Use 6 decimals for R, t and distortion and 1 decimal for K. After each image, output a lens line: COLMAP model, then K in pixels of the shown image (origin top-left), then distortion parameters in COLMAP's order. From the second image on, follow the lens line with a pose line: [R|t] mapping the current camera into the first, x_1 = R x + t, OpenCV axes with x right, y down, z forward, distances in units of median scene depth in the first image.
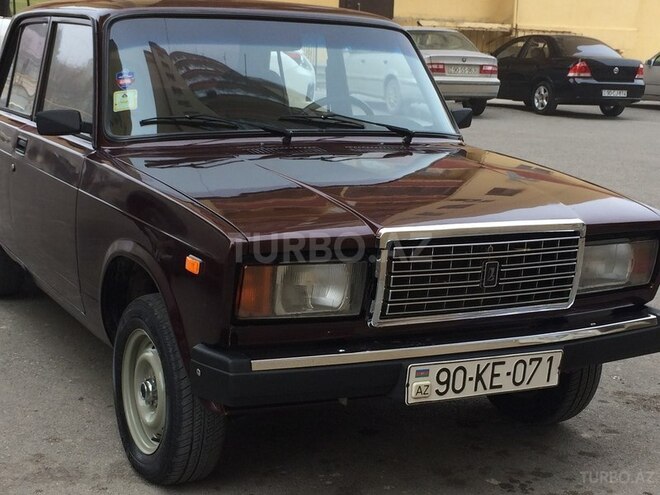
lens RADIAL K [[1103.7, 0, 330.0], [0, 1103.7, 247.5], [0, 0, 1]] dist [0.025818, 0.035849]
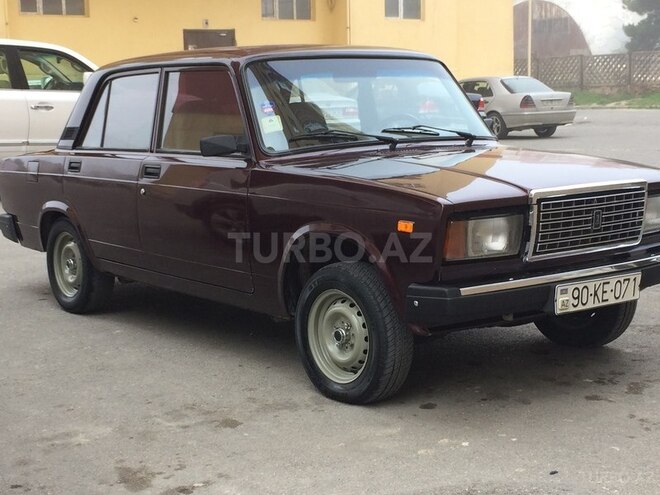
lens RADIAL K [[1086.3, 0, 330.0], [0, 1086.3, 247.5], [0, 0, 1]] dist [0.028546, 0.079434]
pose [[0.982474, -0.086536, 0.165093, -0.420411], [0.094169, 0.994793, -0.038965, 0.081543], [-0.160862, 0.053829, 0.985508, -0.312031]]
